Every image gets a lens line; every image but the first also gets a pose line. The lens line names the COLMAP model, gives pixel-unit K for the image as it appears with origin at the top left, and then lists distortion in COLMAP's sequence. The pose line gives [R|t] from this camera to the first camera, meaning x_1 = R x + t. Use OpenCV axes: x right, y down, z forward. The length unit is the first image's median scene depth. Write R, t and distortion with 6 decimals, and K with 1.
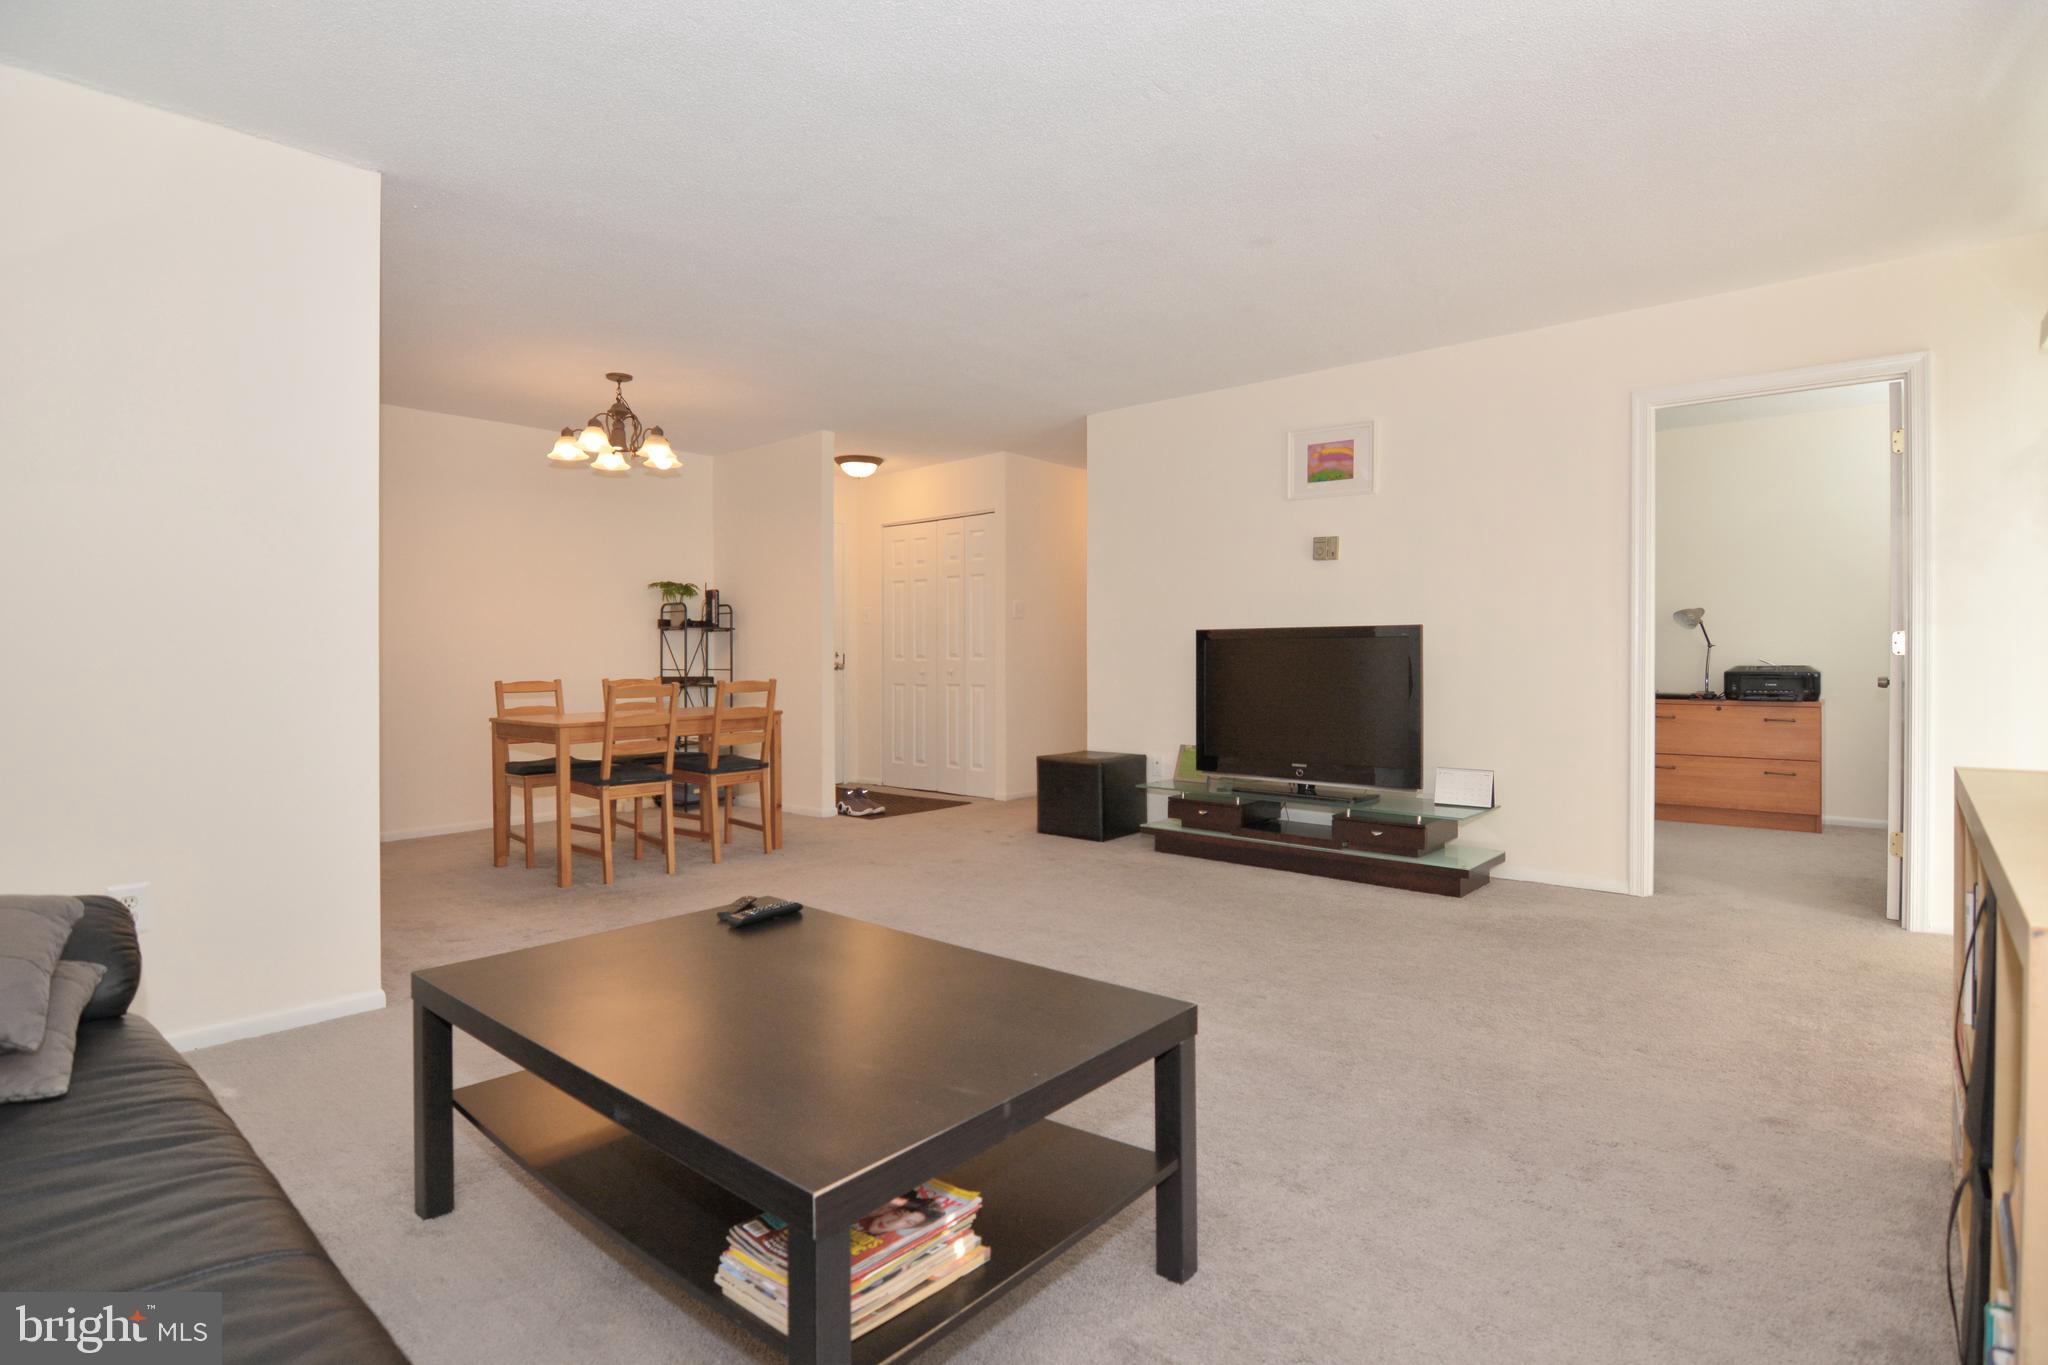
lens RADIAL K [[1024.5, 0, 1017.9], [0, 1024.5, 655.5], [0, 0, 1]] dist [-0.004524, -0.016950]
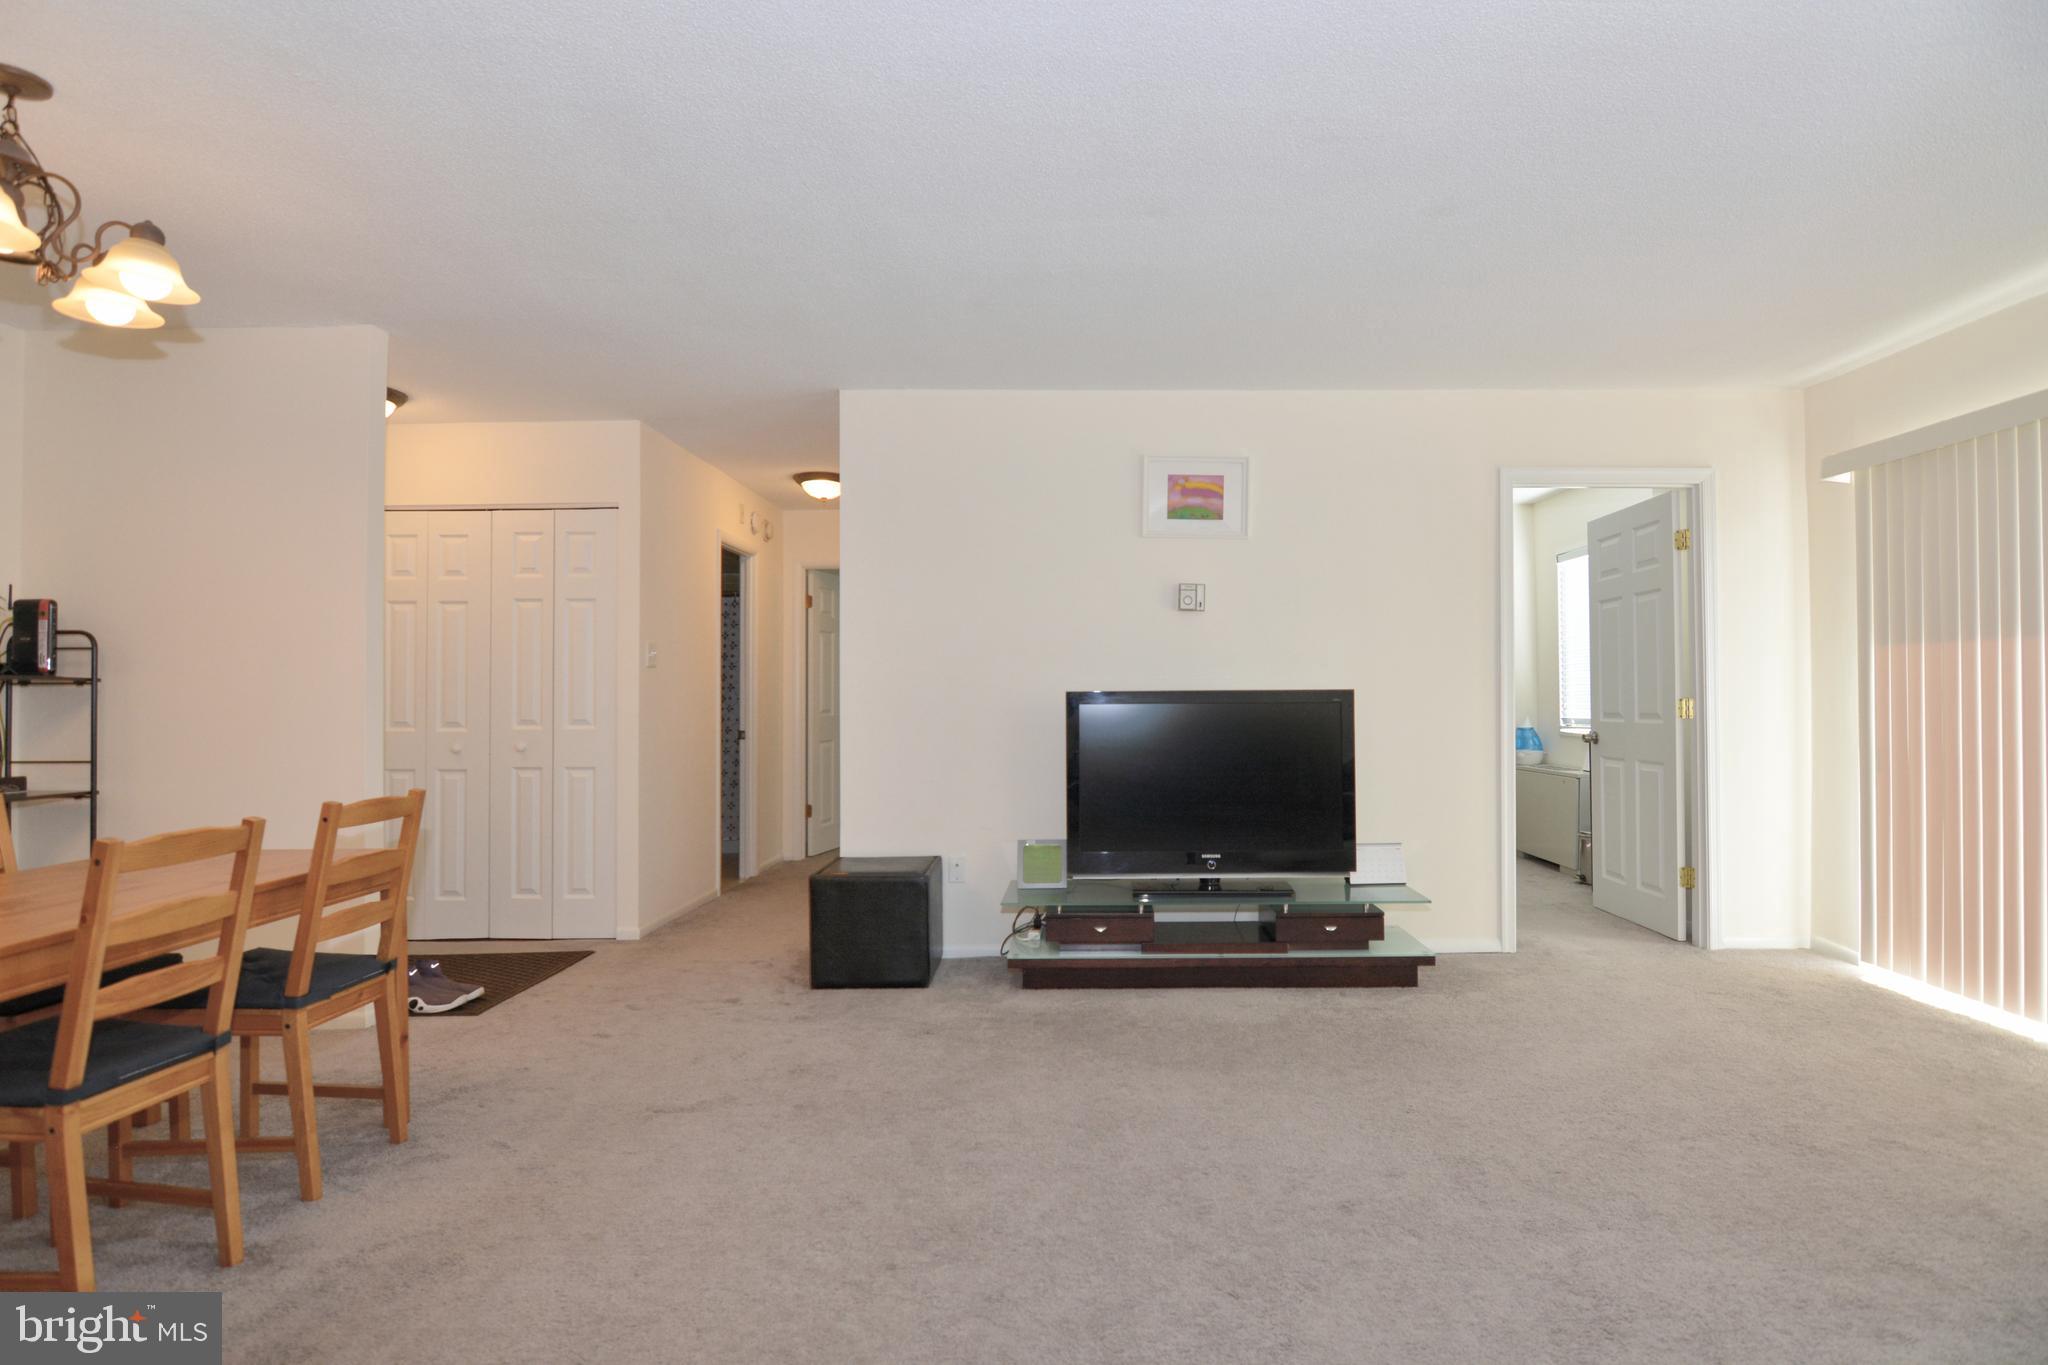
lens RADIAL K [[1040.4, 0, 1089.9], [0, 1040.4, 672.3], [0, 0, 1]] dist [-0.000463, -0.001813]
pose [[0.747763, 0.012048, 0.663856, -0.348630], [0.004201, 0.999730, -0.022875, -0.022437], [-0.663952, 0.019894, 0.747510, 0.412998]]
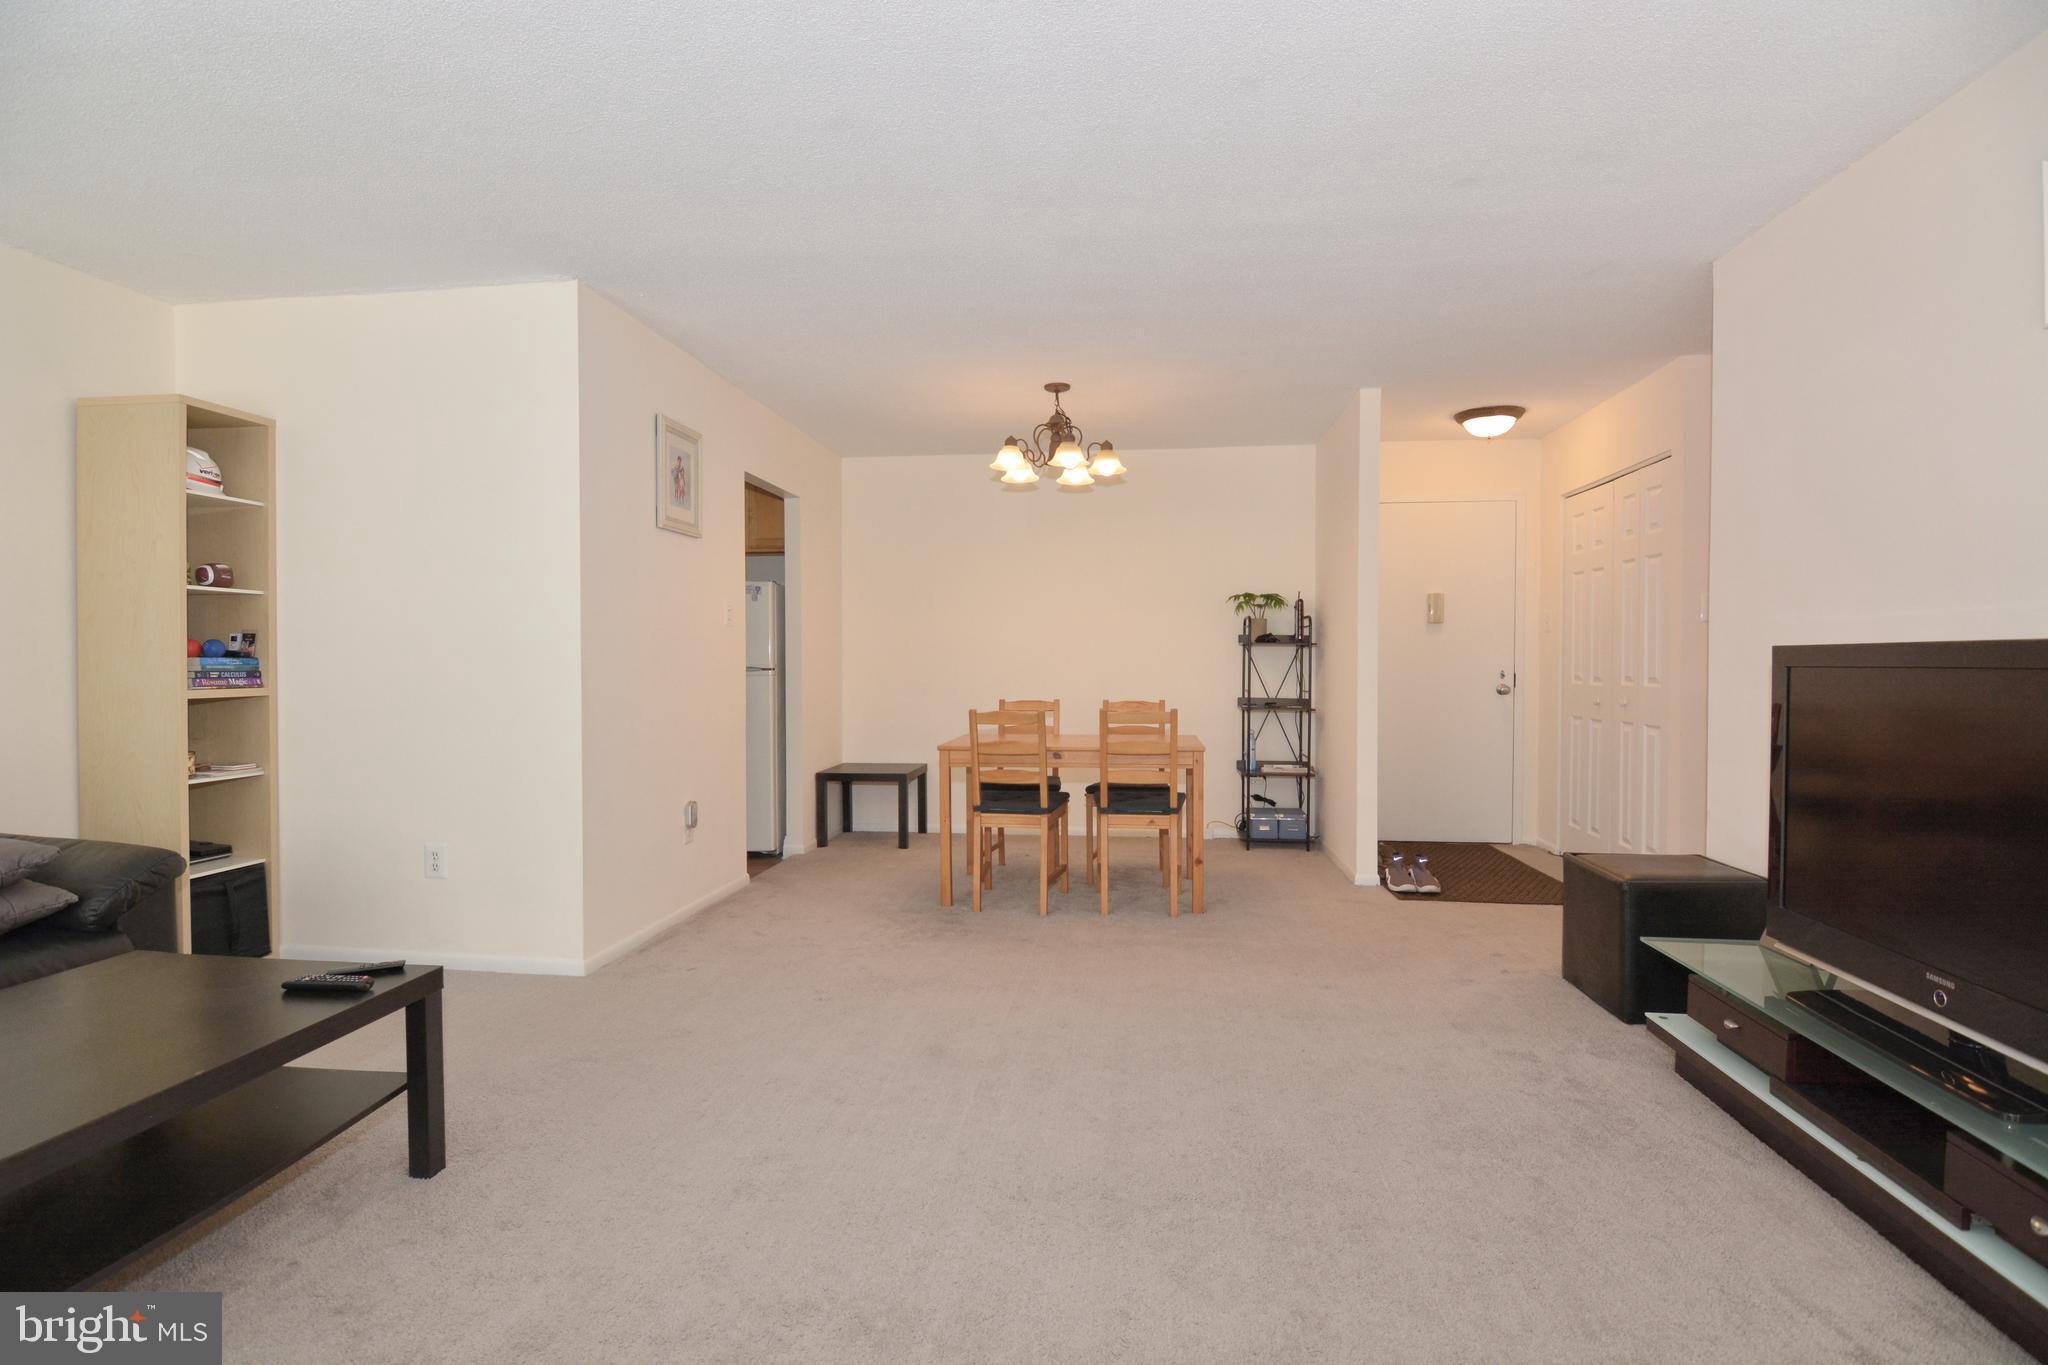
lens RADIAL K [[993.9, 0, 1019.4], [0, 993.9, 673.6], [0, 0, 1]] dist [-0.000746, -0.015829]
pose [[0.558605, 0.014587, -0.829305, 0.377869], [-0.002714, 0.999872, 0.015759, -0.019750], [0.829429, -0.006552, 0.558573, 0.455651]]
